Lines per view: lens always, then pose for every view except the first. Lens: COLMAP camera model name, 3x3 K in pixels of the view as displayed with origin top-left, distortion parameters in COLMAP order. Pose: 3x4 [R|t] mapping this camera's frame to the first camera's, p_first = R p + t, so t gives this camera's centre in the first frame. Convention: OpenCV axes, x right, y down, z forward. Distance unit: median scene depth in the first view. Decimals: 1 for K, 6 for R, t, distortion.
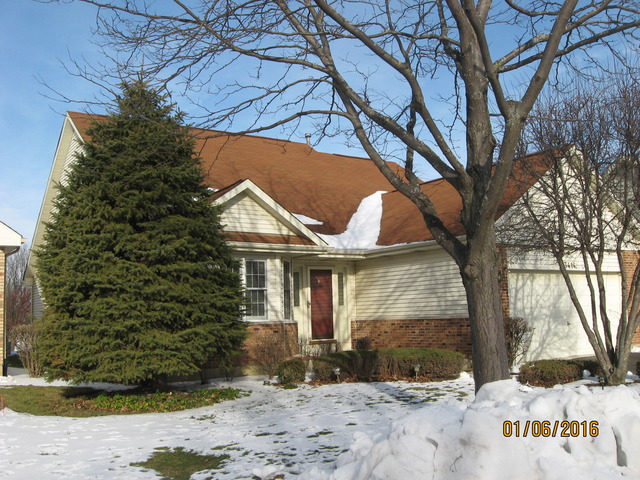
lens RADIAL K [[660.5, 0, 320.0], [0, 660.5, 239.7], [0, 0, 1]] dist [-0.109337, 0.000000]
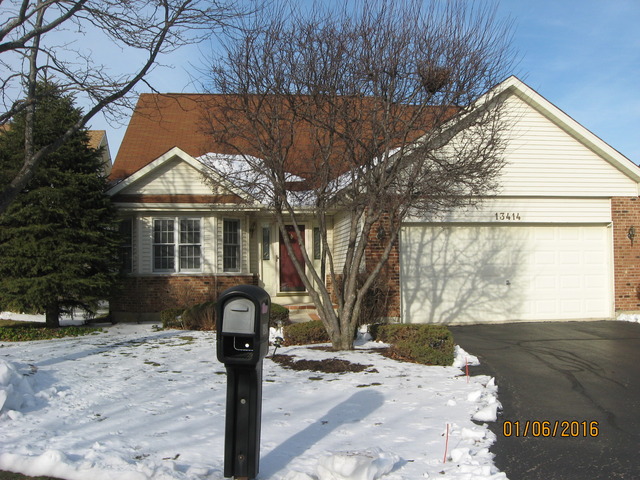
lens RADIAL K [[660.5, 0, 319.5], [0, 660.5, 240.1], [0, 0, 1]] dist [-0.109337, 0.000000]
pose [[0.887154, -0.007523, -0.461412, 0.599812], [0.040669, 0.997251, 0.061934, 0.006962], [0.459678, -0.073710, 0.885021, 0.111145]]
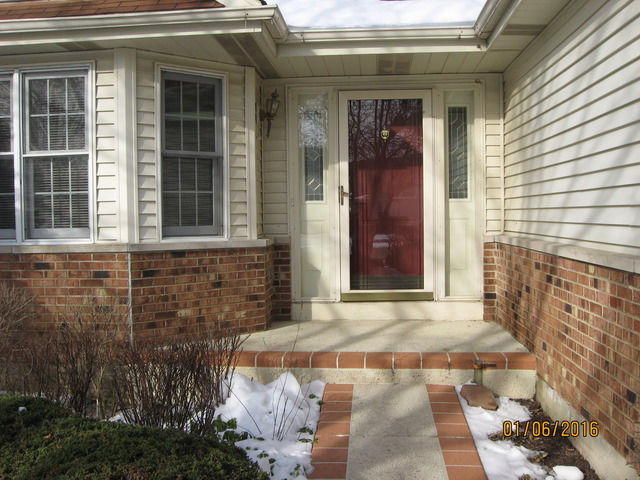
lens RADIAL K [[660.5, 0, 320.3], [0, 660.5, 240.1], [0, 0, 1]] dist [-0.109337, 0.000000]
pose [[0.776005, 0.041980, -0.629329, 0.236790], [0.062821, 0.987677, 0.143346, 0.077520], [0.627591, -0.150772, 0.763805, 0.794127]]
